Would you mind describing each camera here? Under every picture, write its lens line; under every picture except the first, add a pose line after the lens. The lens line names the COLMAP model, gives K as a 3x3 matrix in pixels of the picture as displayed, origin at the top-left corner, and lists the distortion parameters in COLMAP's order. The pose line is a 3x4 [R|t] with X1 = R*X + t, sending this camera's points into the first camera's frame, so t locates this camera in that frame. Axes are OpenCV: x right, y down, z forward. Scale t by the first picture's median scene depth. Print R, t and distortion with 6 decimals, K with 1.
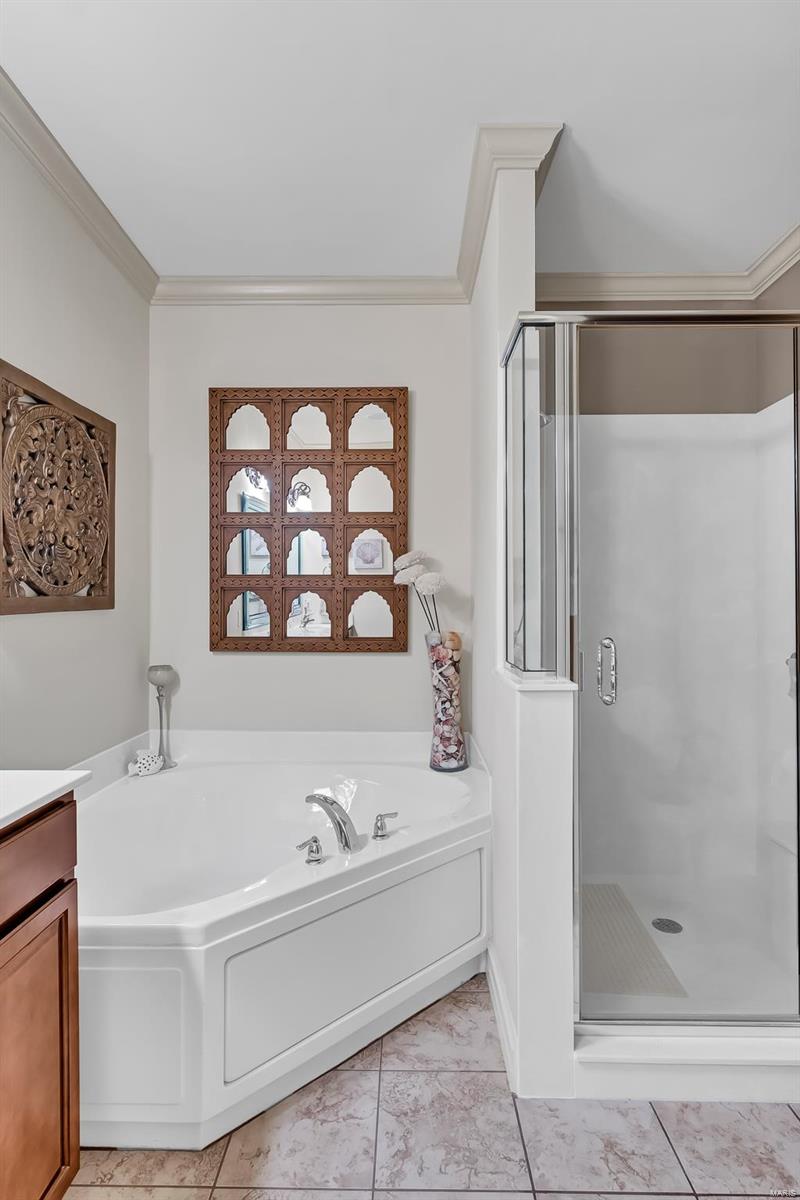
lens RADIAL K [[615.8, 0, 400.0], [0, 615.8, 600.0], [0, 0, 1]] dist [0.000742, -0.001245]
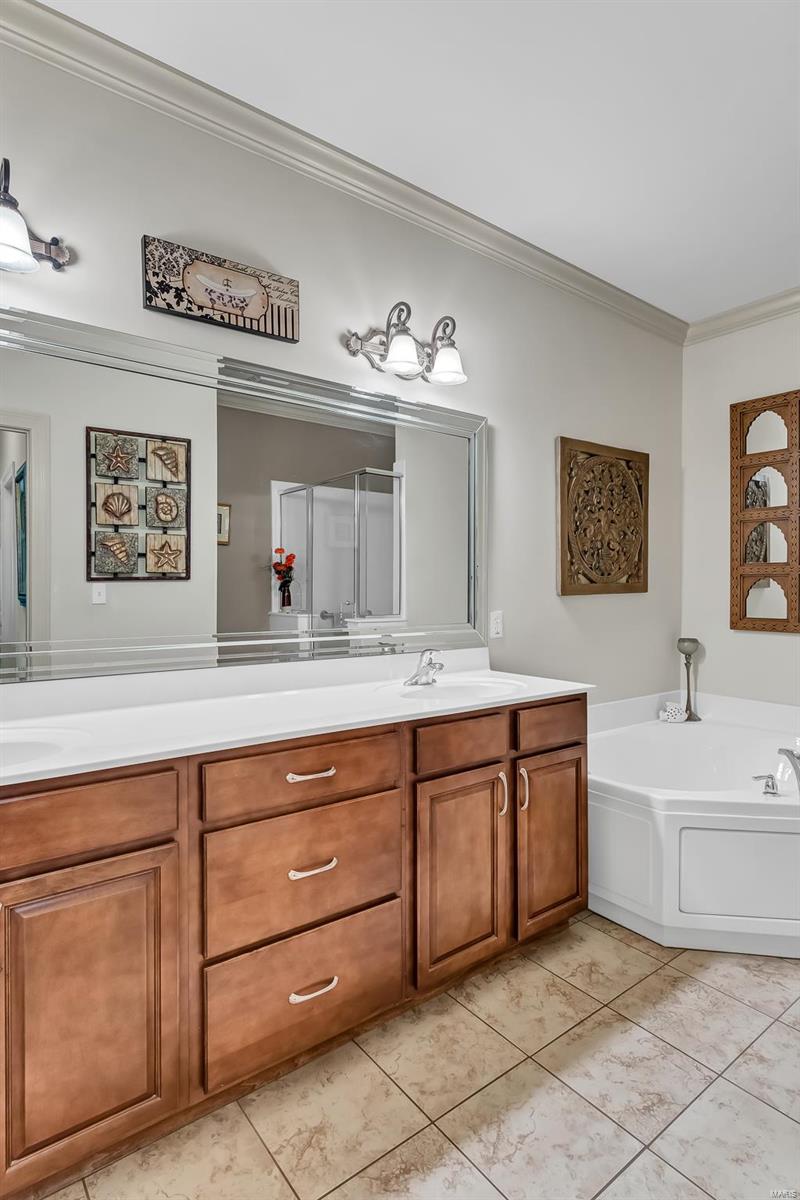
lens RADIAL K [[615.8, 0, 400.0], [0, 615.8, 600.0], [0, 0, 1]] dist [0.000742, -0.001245]
pose [[0.616251, 0.018310, -0.787337, 0.306776], [0.002708, 0.999675, 0.025368, -0.005168], [0.787545, -0.017765, 0.616001, -0.295547]]
